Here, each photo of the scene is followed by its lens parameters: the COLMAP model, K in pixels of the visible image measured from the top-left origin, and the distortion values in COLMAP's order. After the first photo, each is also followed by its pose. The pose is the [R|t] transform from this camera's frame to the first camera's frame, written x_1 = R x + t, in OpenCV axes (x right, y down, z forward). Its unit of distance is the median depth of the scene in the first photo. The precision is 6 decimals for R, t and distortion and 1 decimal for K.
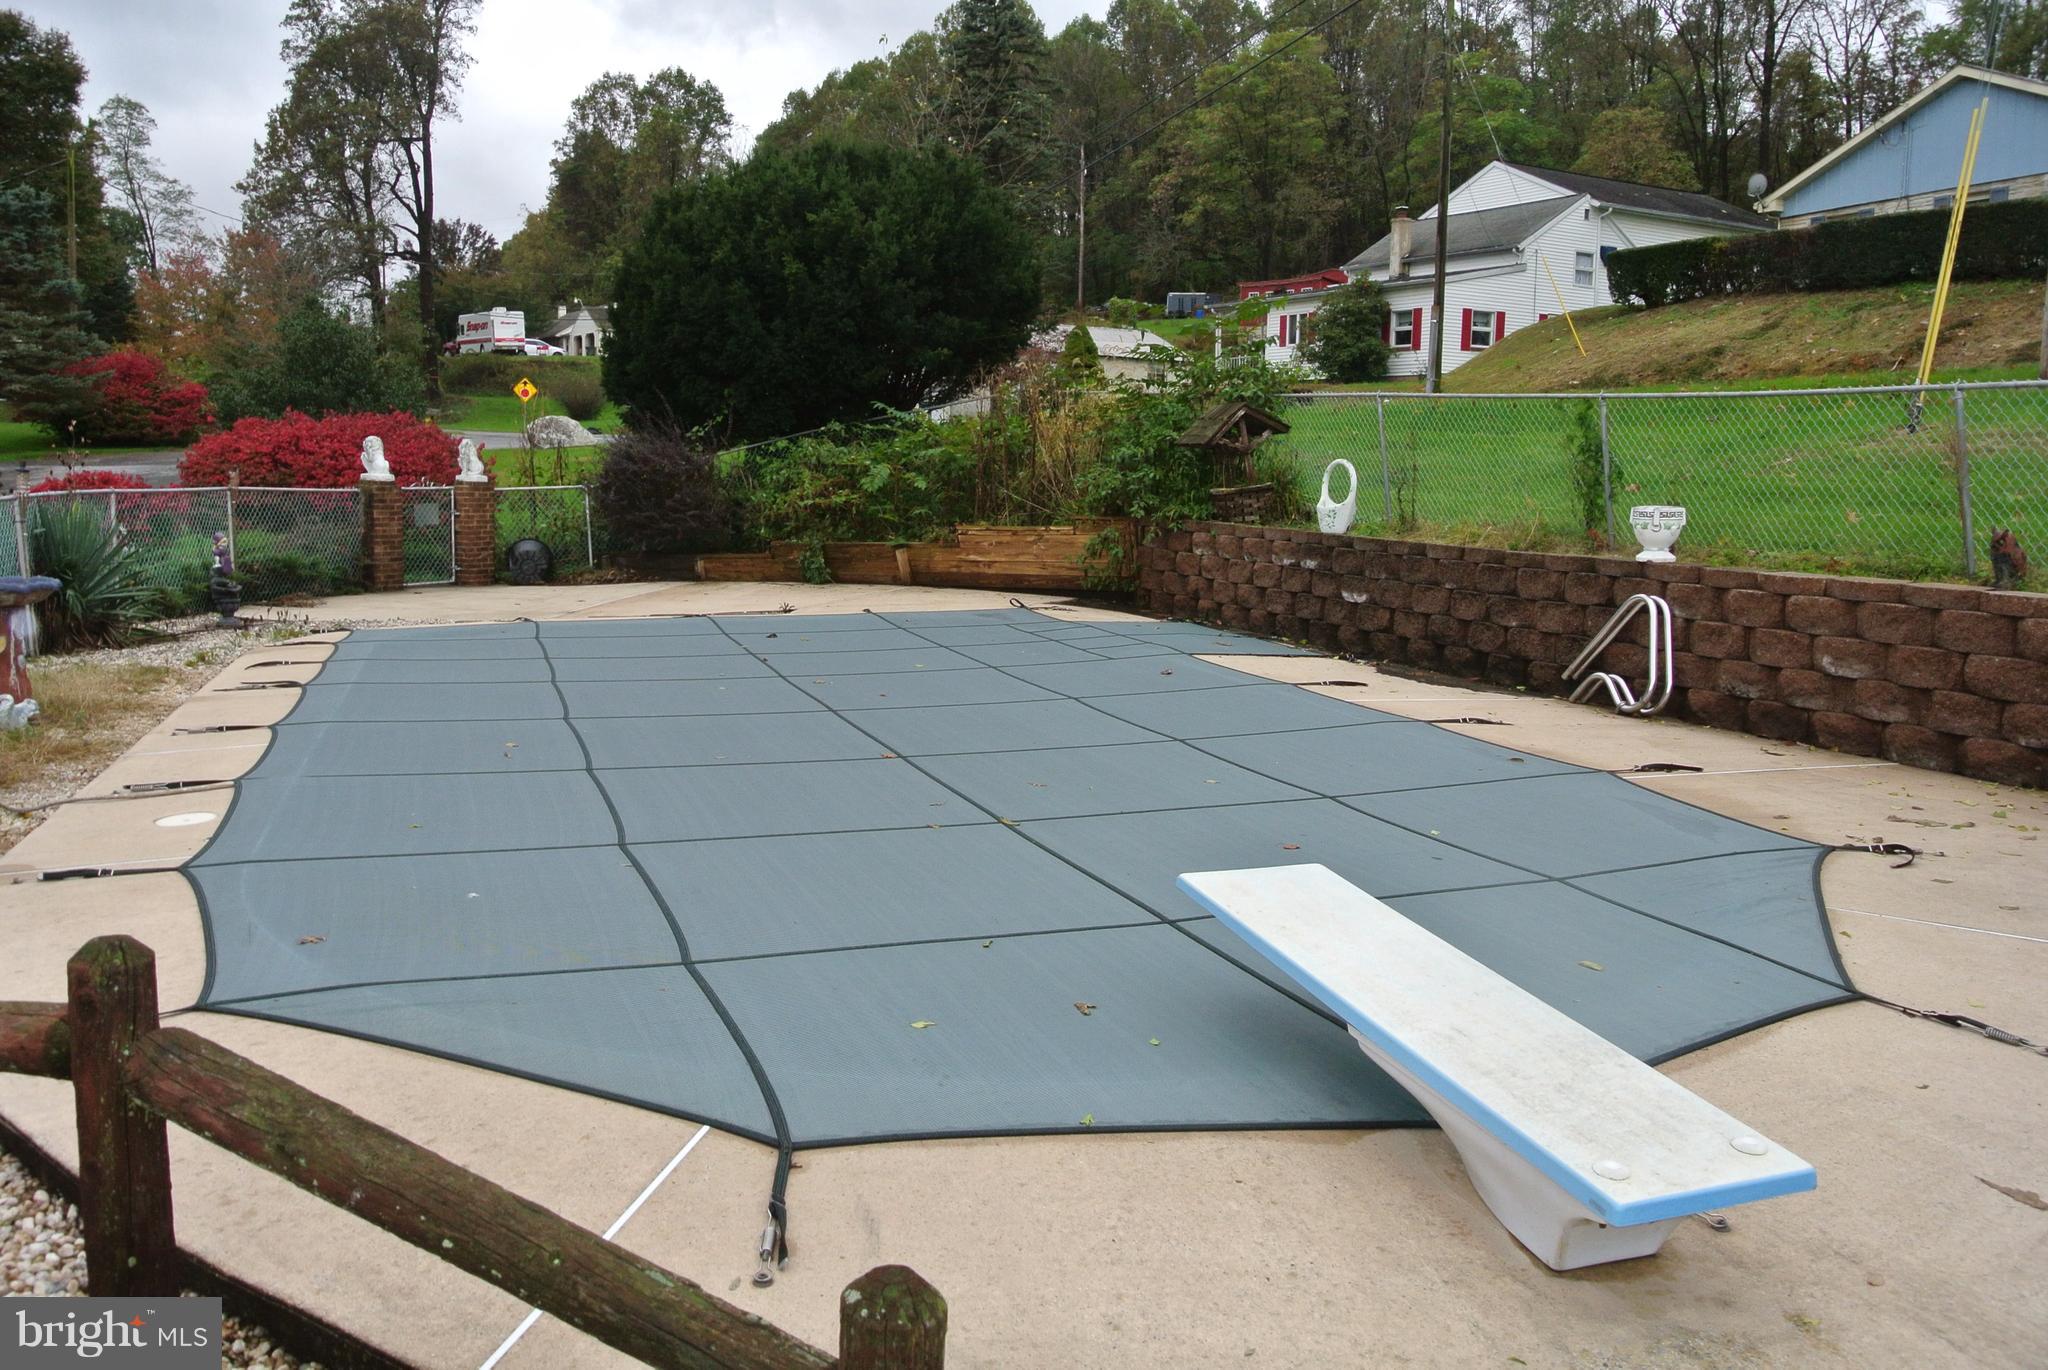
lens RADIAL K [[1600.9, 0, 1002.5], [0, 1600.9, 691.2], [0, 0, 1]] dist [-0.076720, 0.016697]
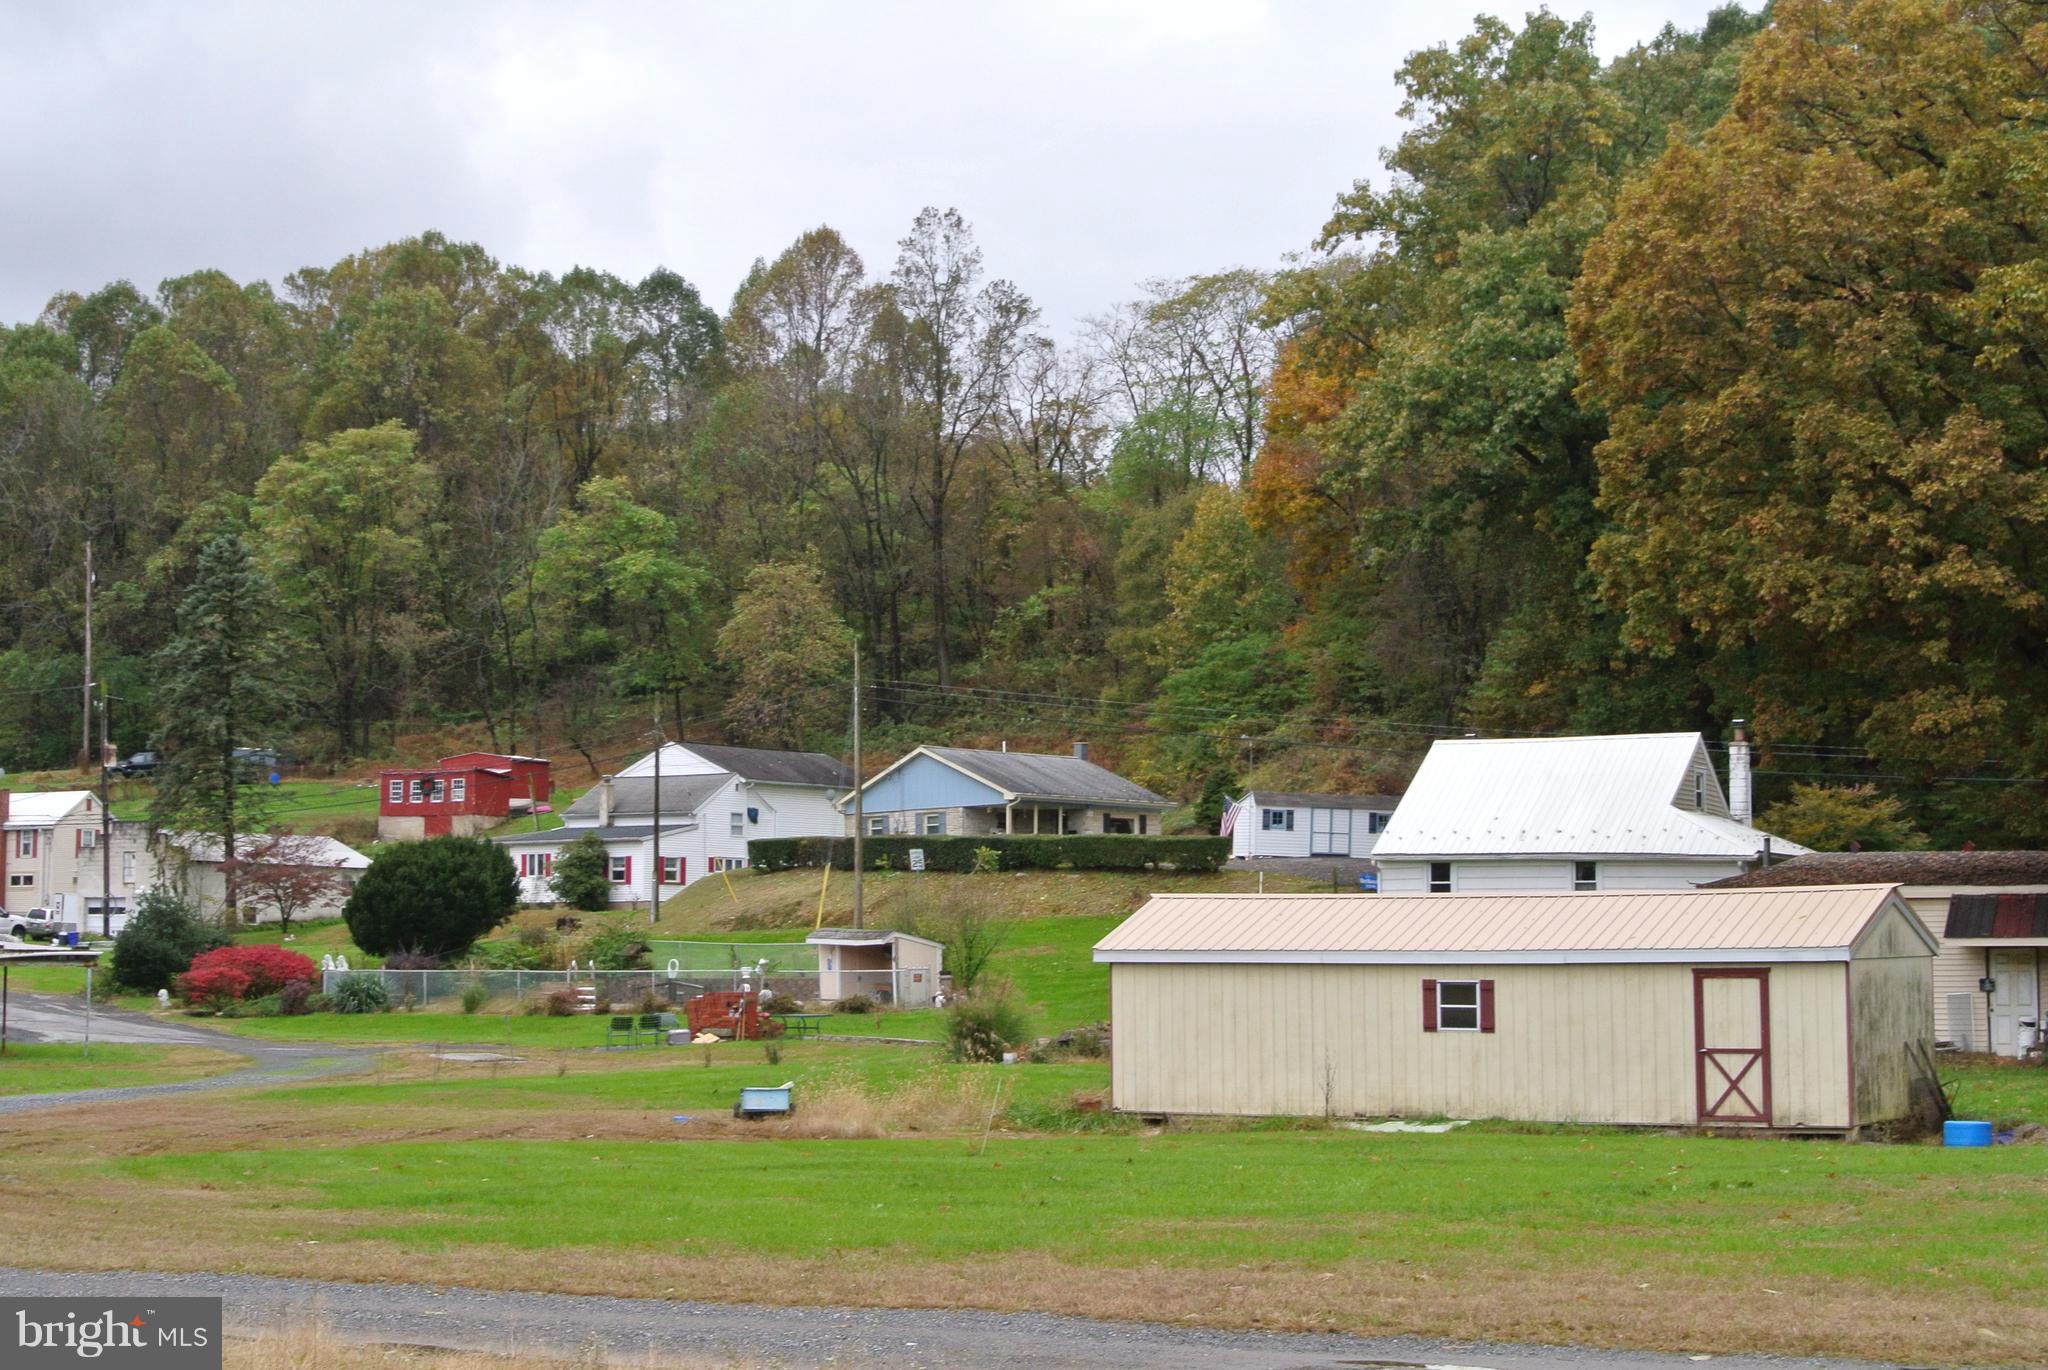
lens RADIAL K [[3725.5, 0, 1024.0], [0, 3725.5, 685.0], [0, 0, 1]] dist [-0.008777, -0.055243]
pose [[0.915039, 0.016781, 0.403015, -0.776252], [0.071136, 0.976761, -0.202183, 0.318663], [-0.397042, 0.213674, 0.892581, -2.202048]]
